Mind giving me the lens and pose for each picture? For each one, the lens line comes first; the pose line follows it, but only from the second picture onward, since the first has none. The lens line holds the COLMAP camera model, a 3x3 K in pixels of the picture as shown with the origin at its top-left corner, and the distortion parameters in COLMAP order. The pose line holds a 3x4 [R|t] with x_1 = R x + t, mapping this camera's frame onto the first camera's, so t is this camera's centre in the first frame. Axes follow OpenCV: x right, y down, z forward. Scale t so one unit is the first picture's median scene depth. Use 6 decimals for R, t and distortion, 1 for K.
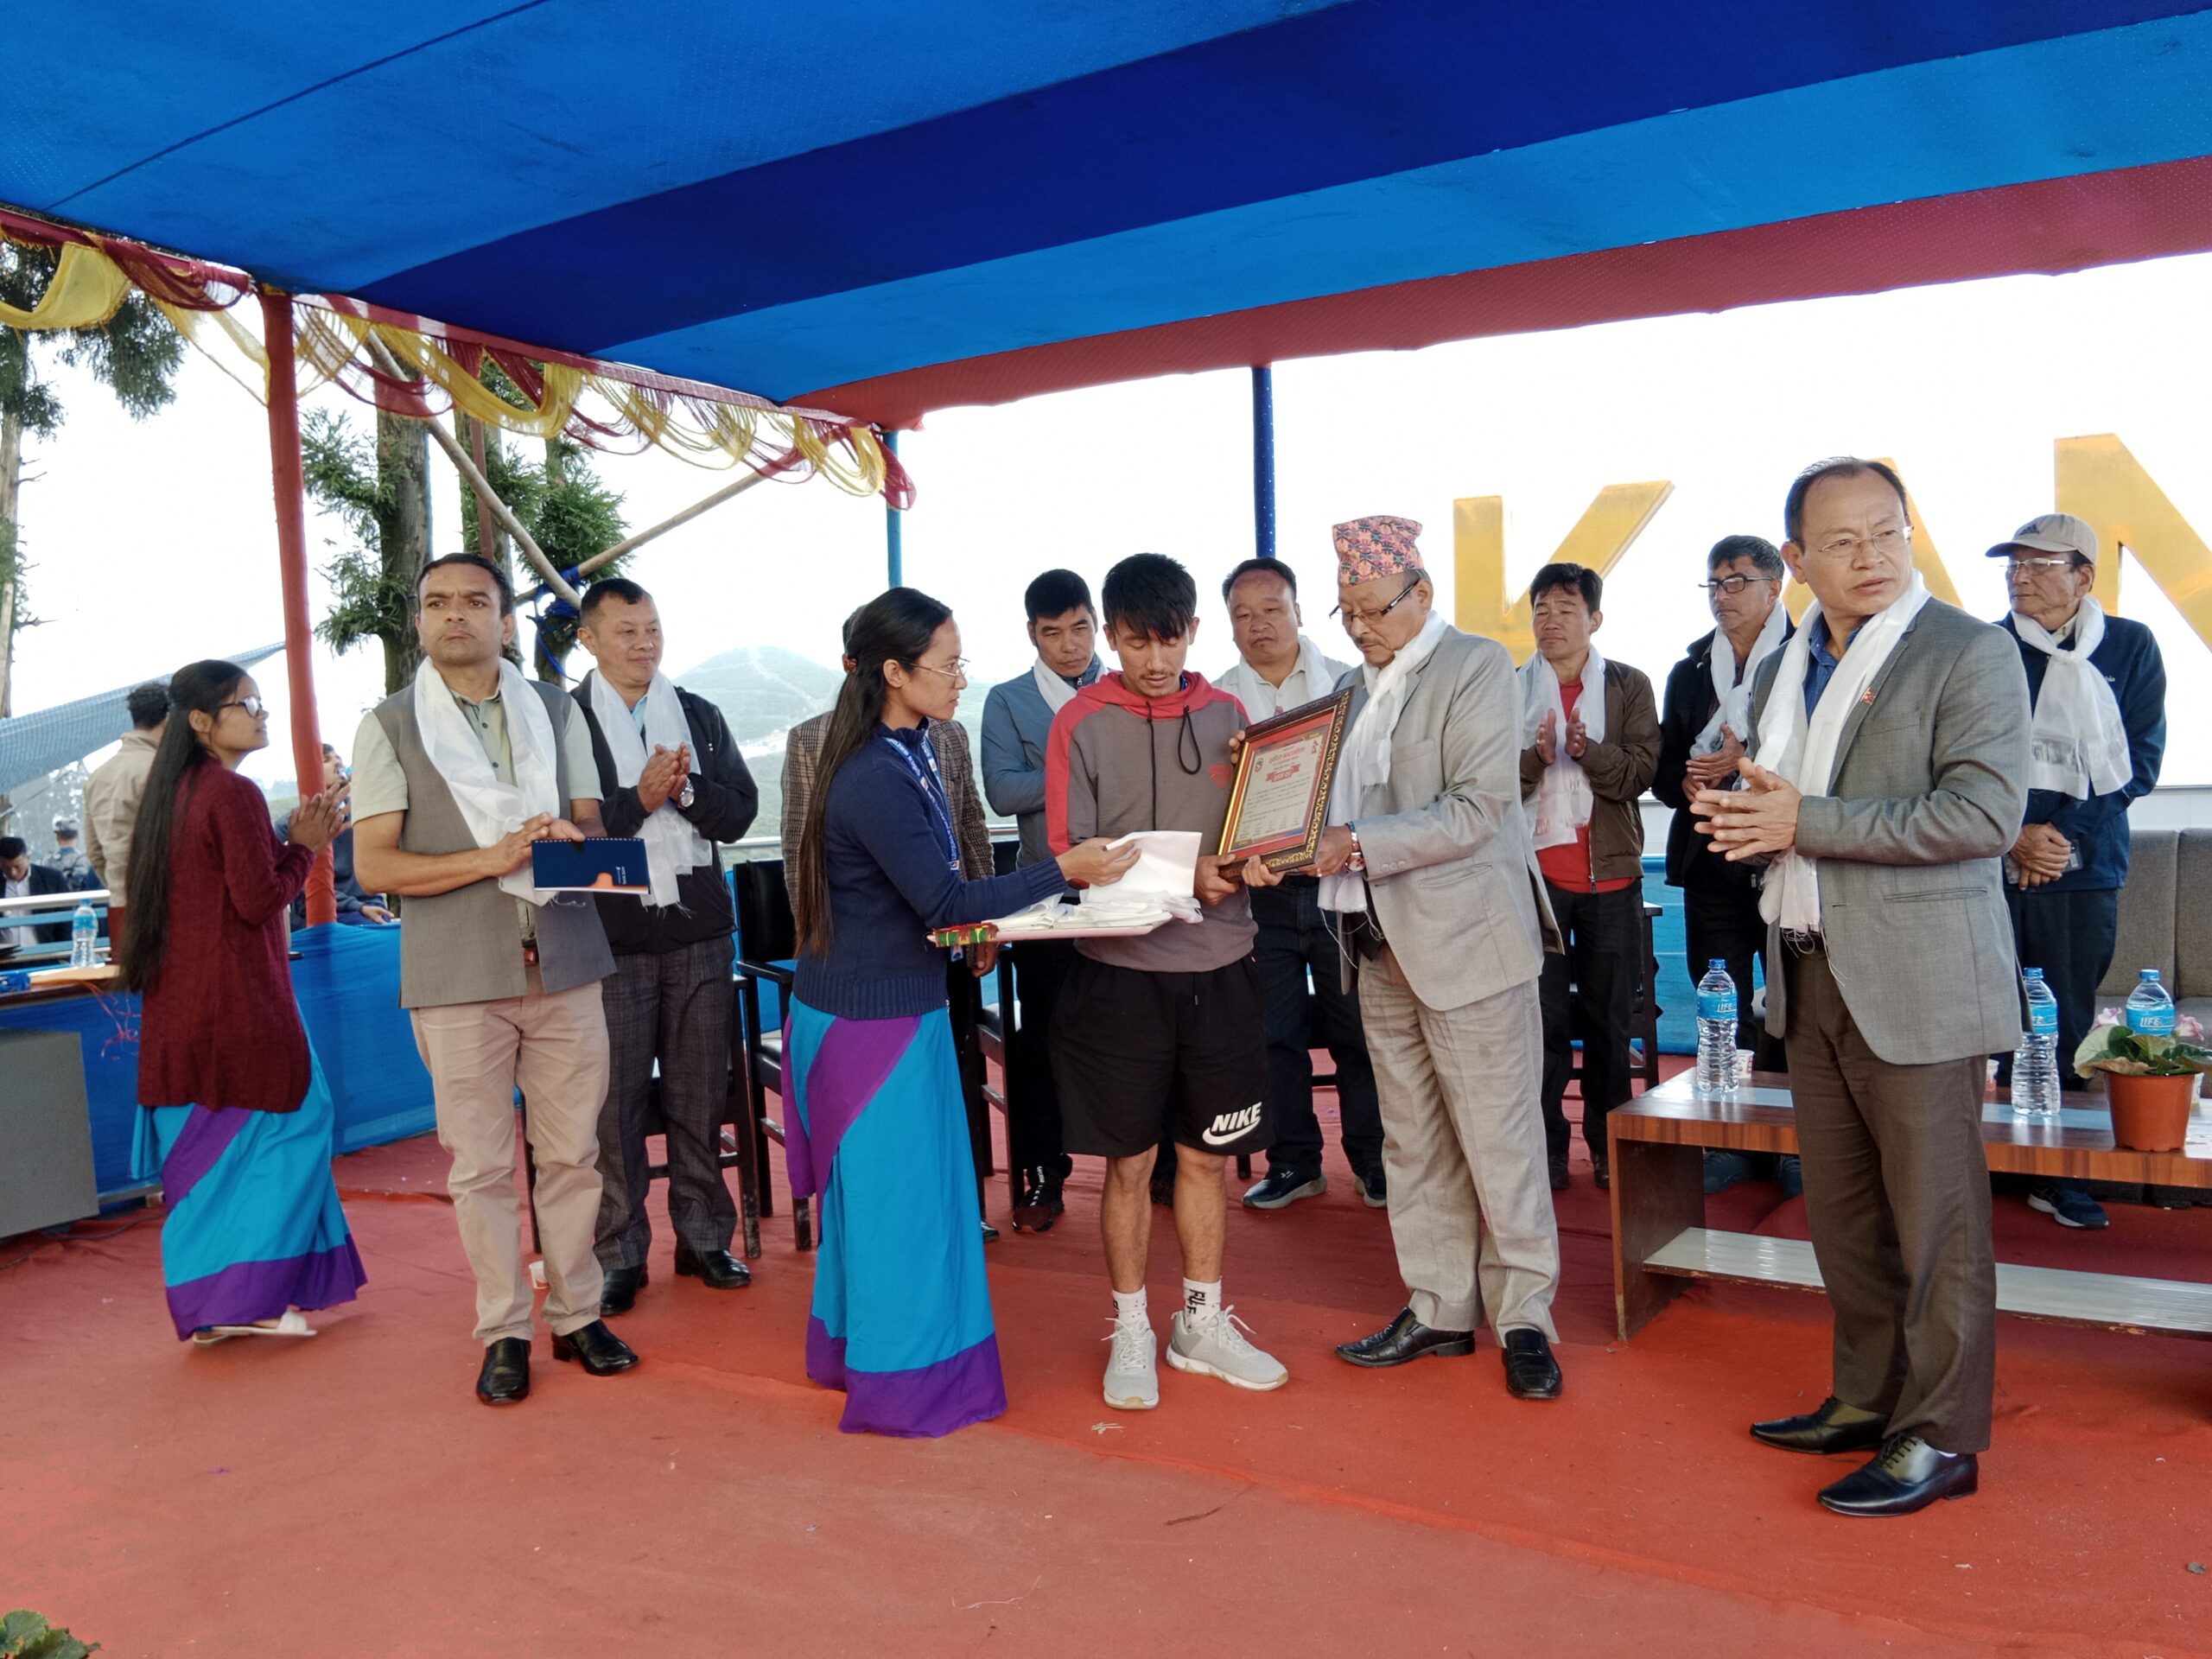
lens RADIAL K [[1980.2, 0, 1110.7], [0, 1980.2, 835.4], [0, 0, 1]] dist [0.089455, -0.175646]
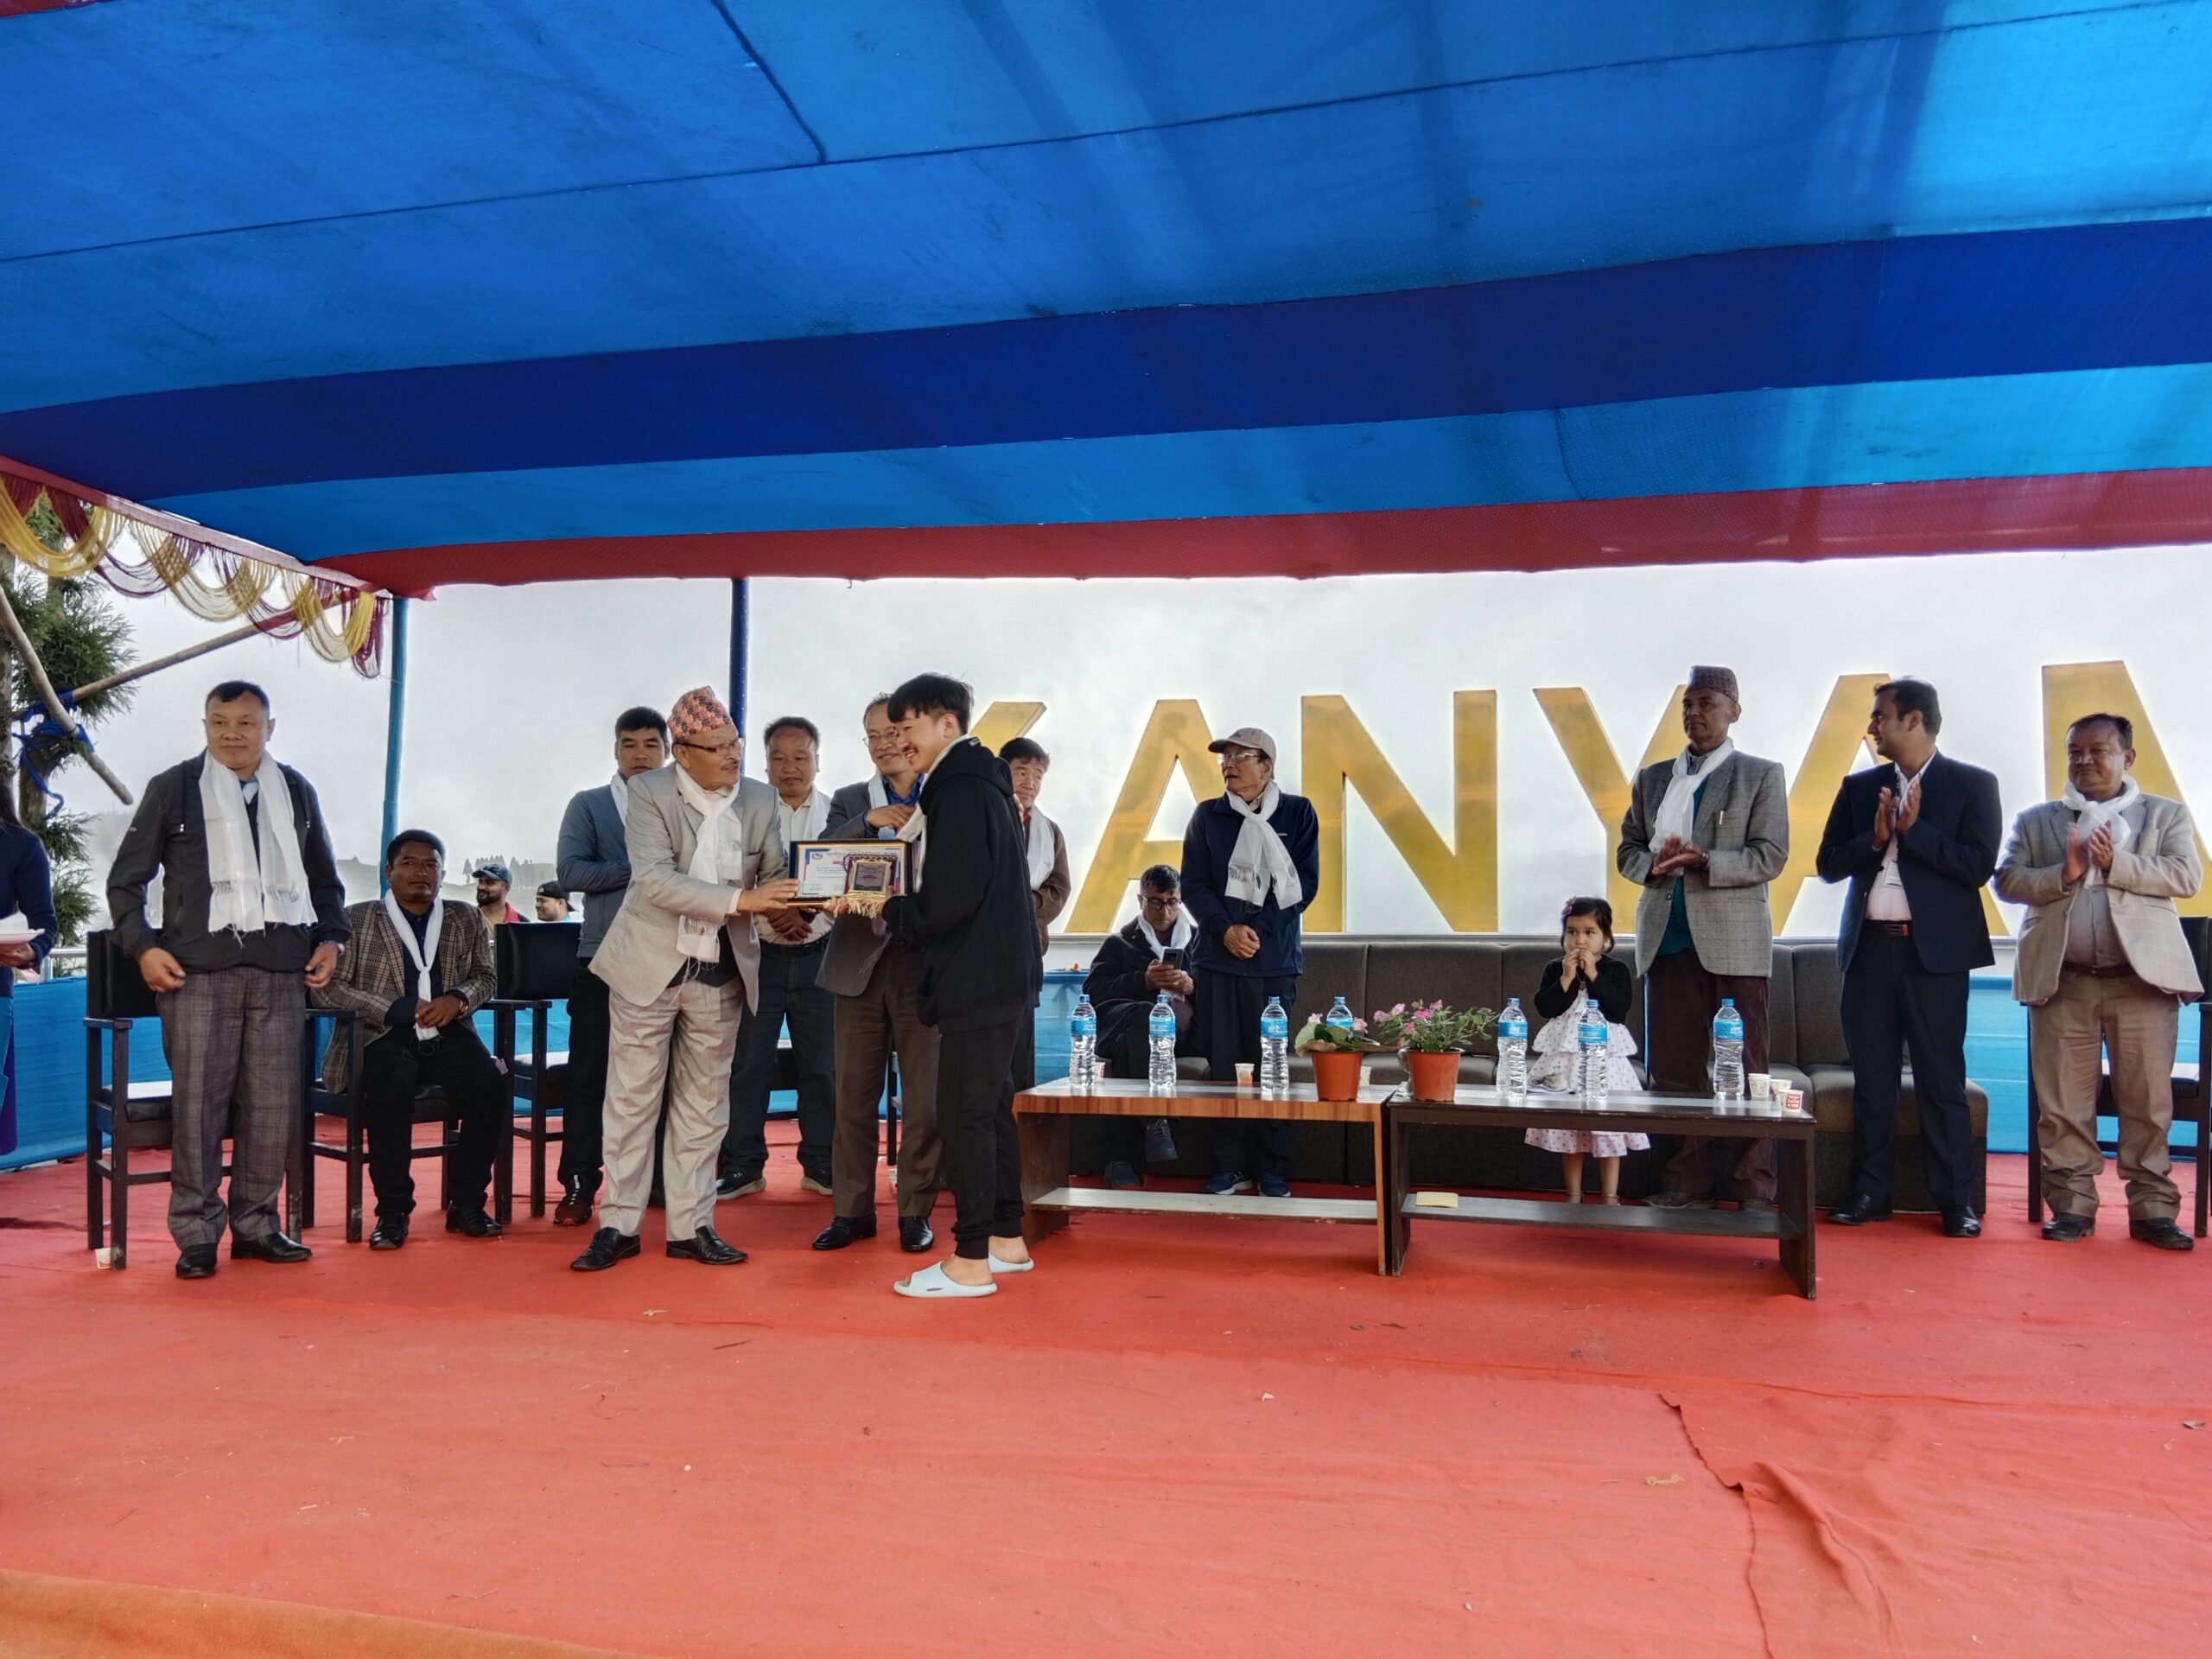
lens RADIAL K [[1670.2, 0, 1174.9], [0, 1670.2, 836.7], [0, 0, 1]] dist [0.170639, -0.217206]
pose [[0.934890, 0.051758, 0.351143, -0.036274], [-0.017547, 0.994841, -0.099920, 0.030935], [-0.354503, 0.087253, 0.930975, -0.092736]]
